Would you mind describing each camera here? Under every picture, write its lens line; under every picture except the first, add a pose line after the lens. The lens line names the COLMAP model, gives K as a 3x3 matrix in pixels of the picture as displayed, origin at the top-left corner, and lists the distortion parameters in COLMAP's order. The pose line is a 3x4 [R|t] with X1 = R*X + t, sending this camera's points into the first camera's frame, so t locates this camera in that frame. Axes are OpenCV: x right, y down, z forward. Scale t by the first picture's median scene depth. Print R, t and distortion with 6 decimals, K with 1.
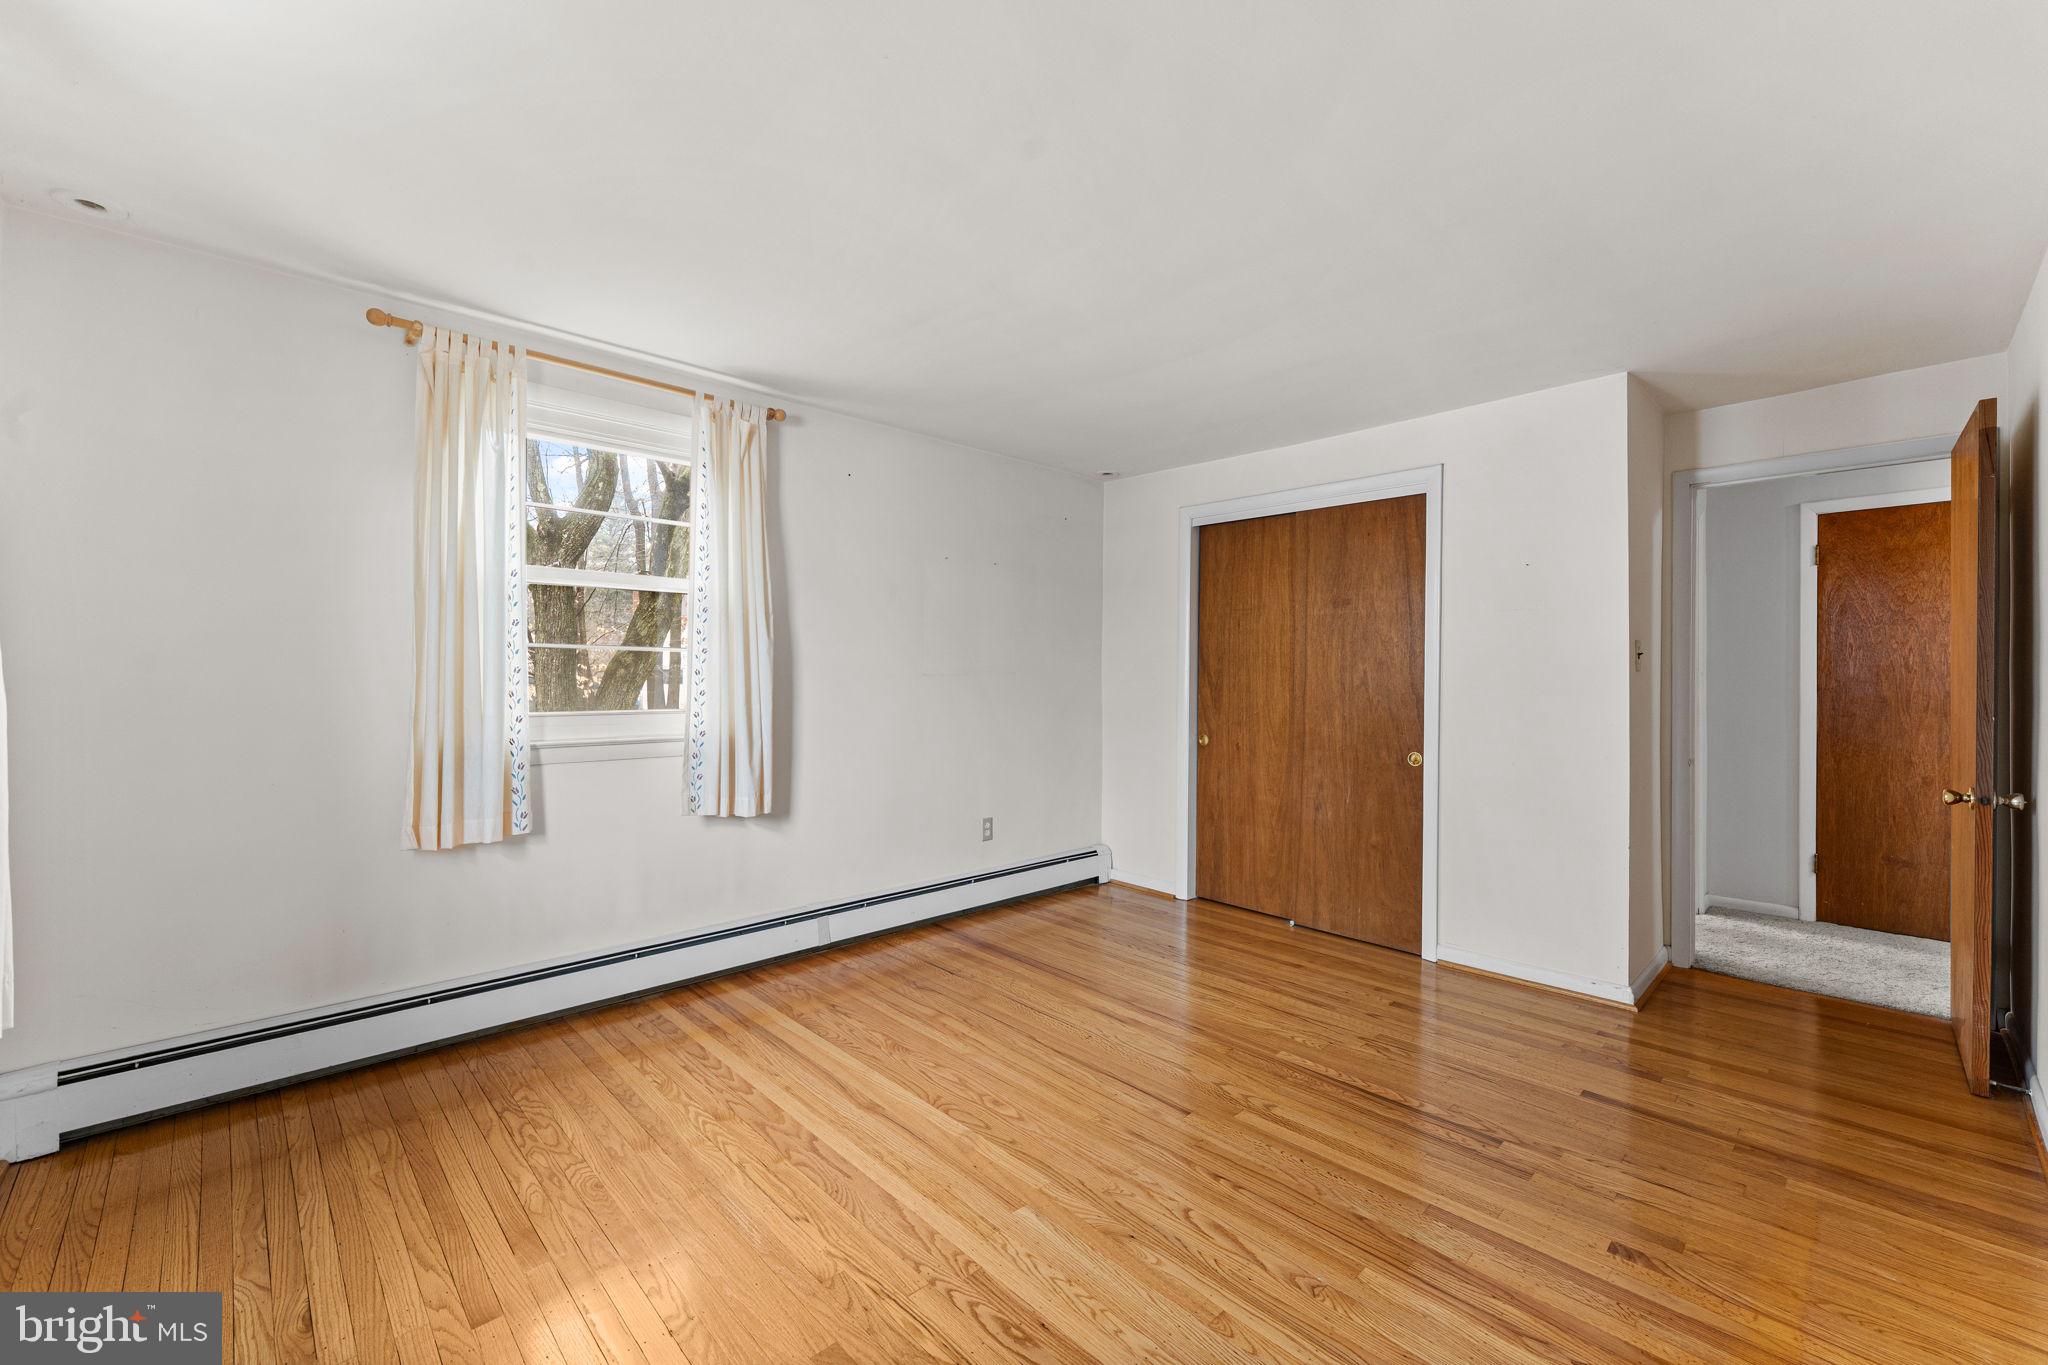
lens RADIAL K [[837.6, 0, 1014.5], [0, 837.6, 675.0], [0, 0, 1]] dist [0.001769, -0.000479]
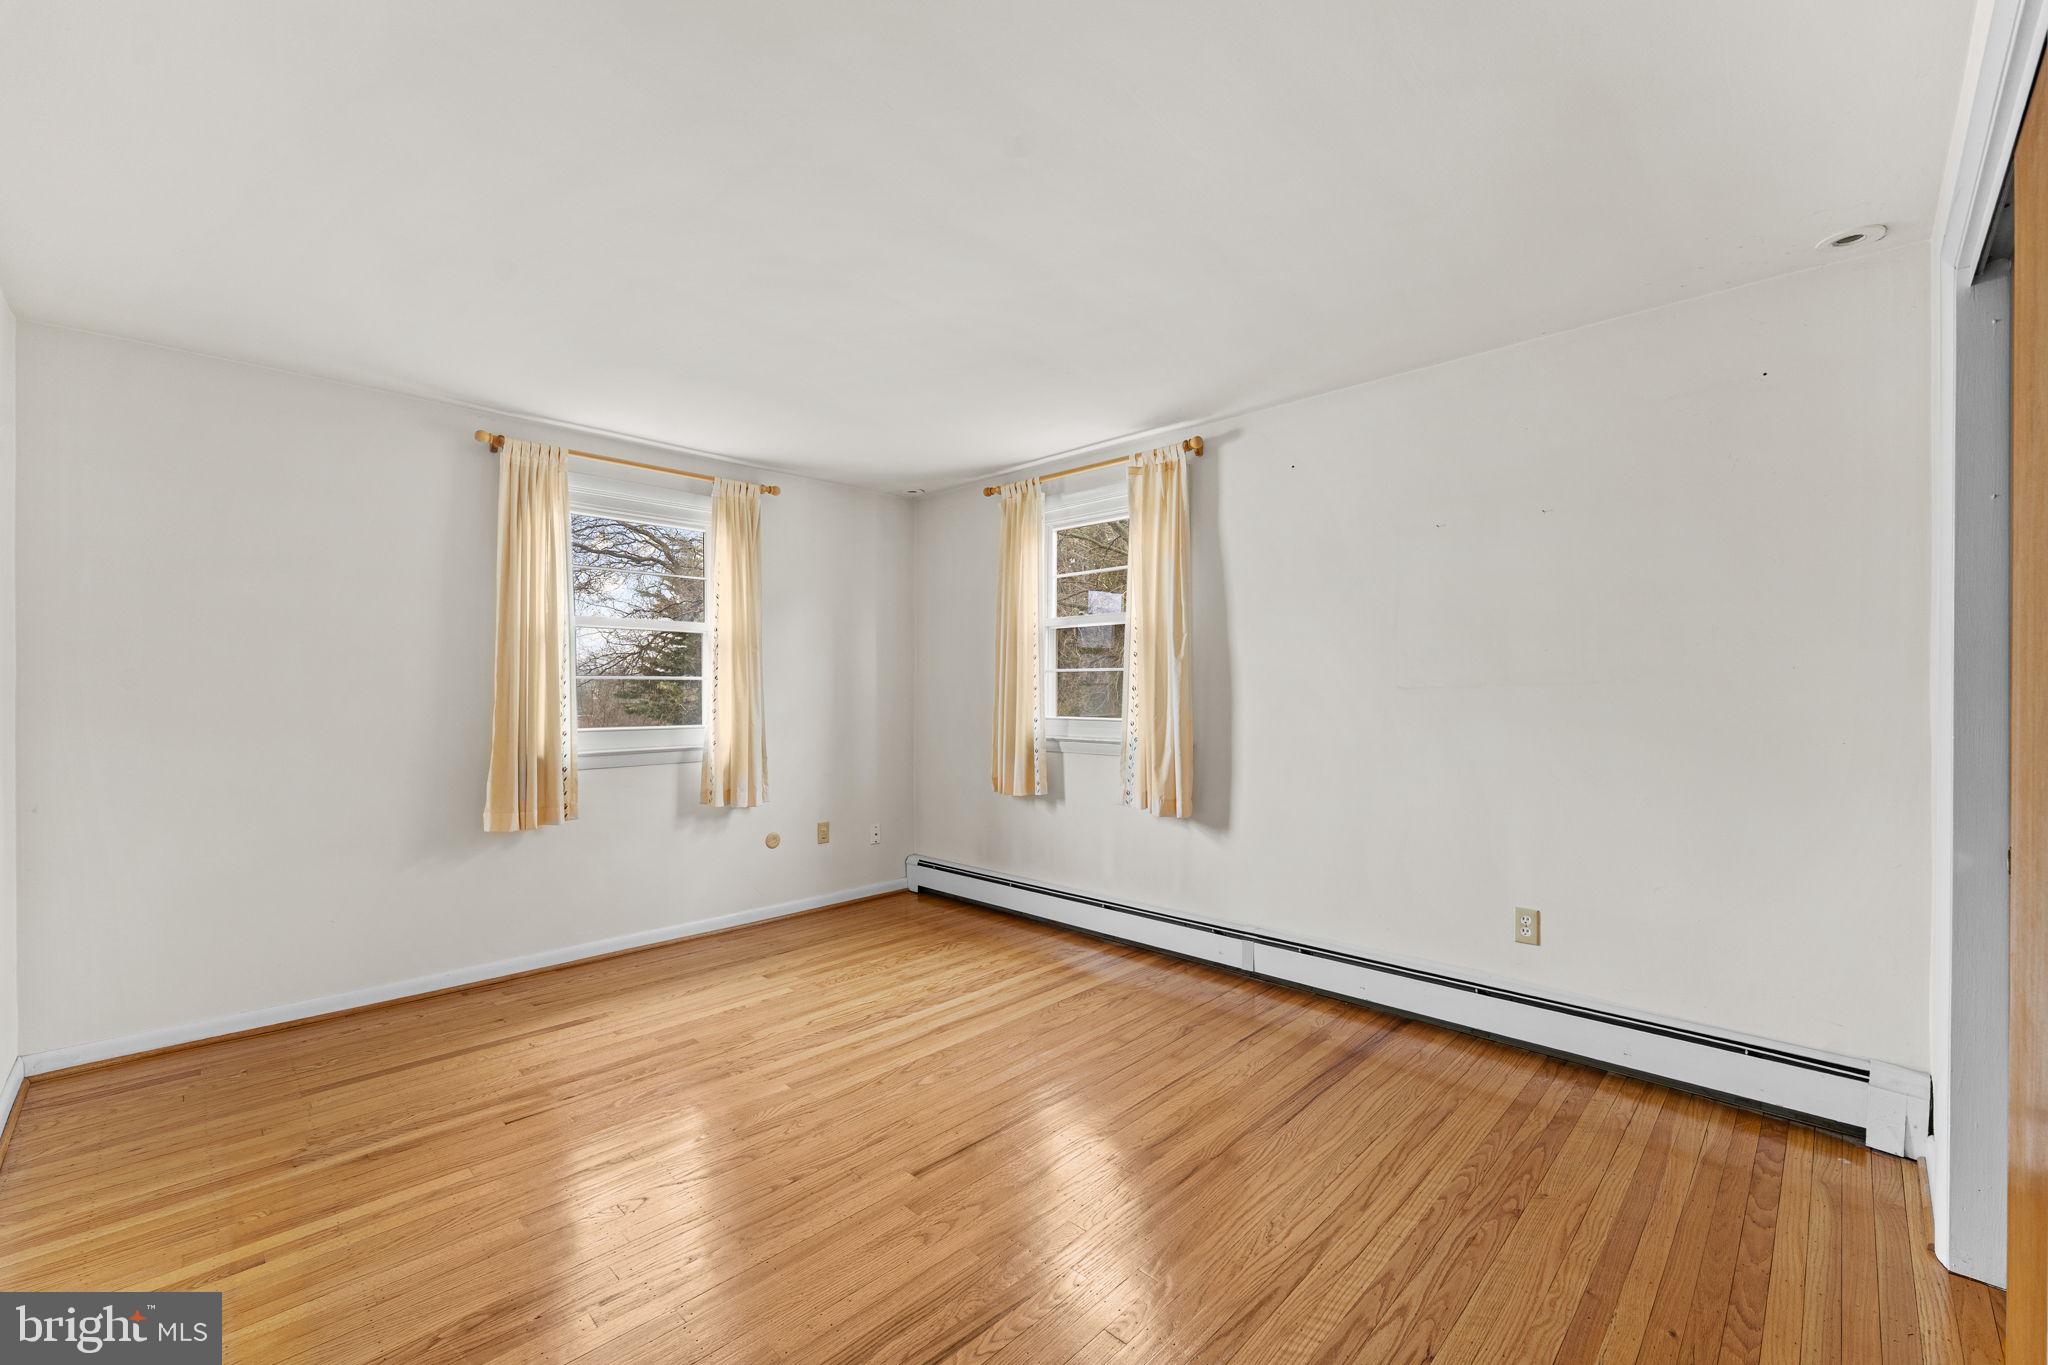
lens RADIAL K [[837.6, 0, 1012.3], [0, 837.6, 687.4], [0, 0, 1]] dist [0.001769, -0.000479]
pose [[0.027488, -0.008606, -0.999585, 0.837065], [0.002656, 0.999960, -0.008536, 0.006243], [0.999619, -0.002420, 0.027509, 0.812713]]
